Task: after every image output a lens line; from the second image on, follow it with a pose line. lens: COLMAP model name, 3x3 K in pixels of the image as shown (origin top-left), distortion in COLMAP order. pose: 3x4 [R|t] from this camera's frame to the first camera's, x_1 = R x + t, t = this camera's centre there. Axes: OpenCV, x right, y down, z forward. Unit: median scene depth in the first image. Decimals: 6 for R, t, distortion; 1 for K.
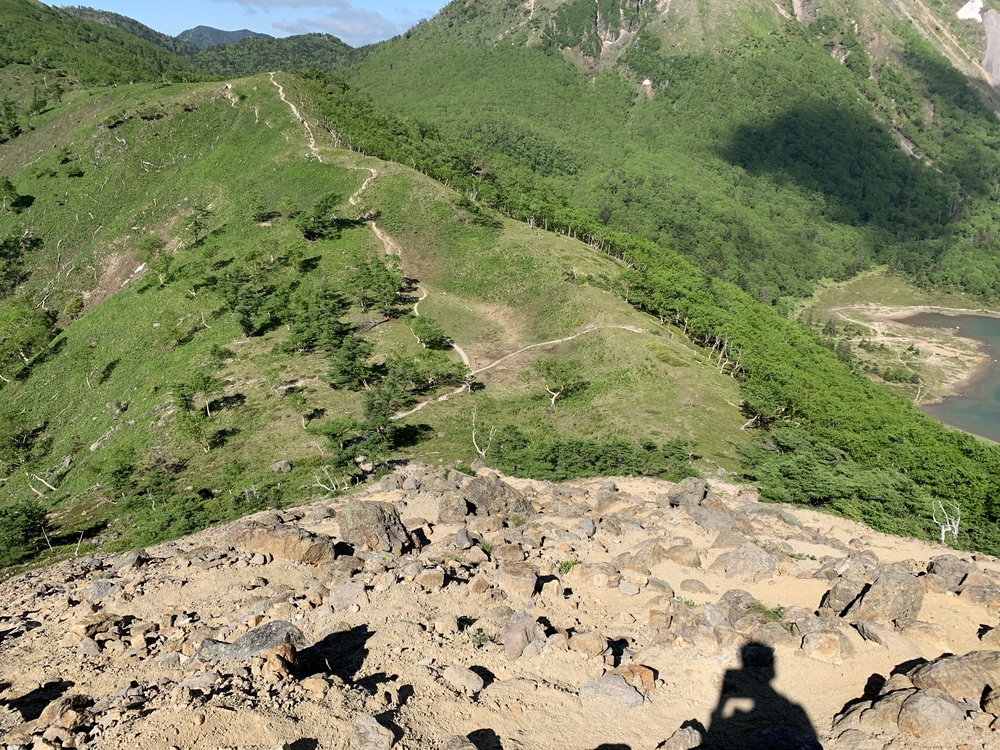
lens RADIAL K [[751.9, 0, 492.8], [0, 751.9, 373.9], [0, 0, 1]] dist [0.019992, -0.033183]
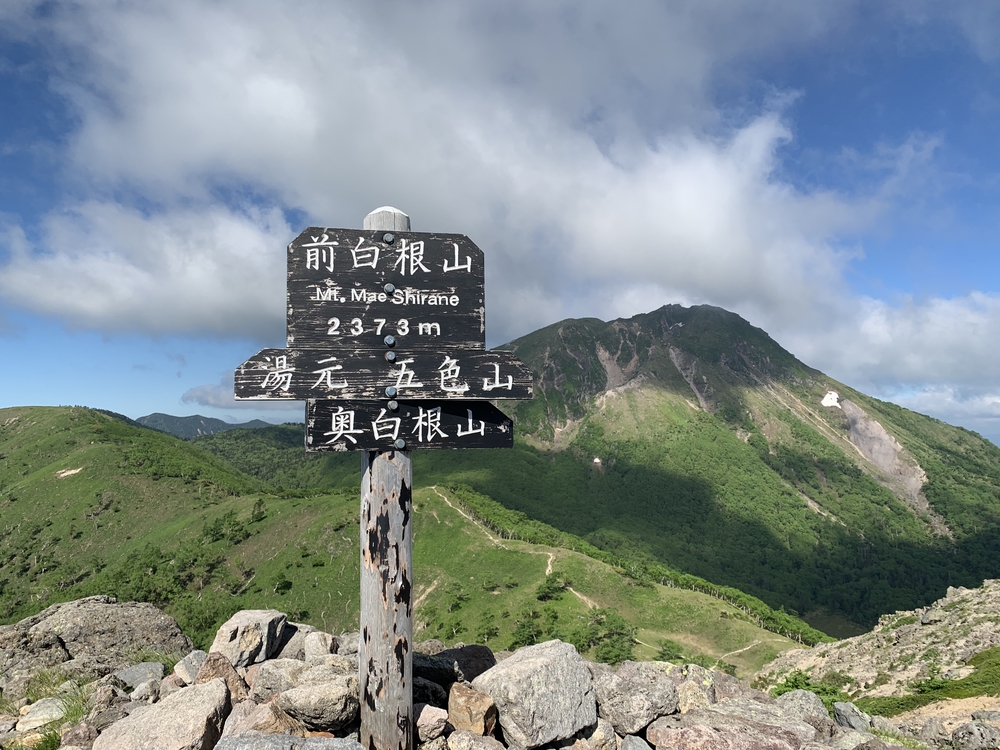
lens RADIAL K [[751.9, 0, 501.4], [0, 751.9, 372.6], [0, 0, 1]] dist [0.019992, -0.033183]
pose [[0.991651, -0.011683, 0.128418, -0.101061], [0.068504, 0.891456, -0.447898, 0.018940], [-0.109246, 0.452956, 0.884814, -0.119062]]
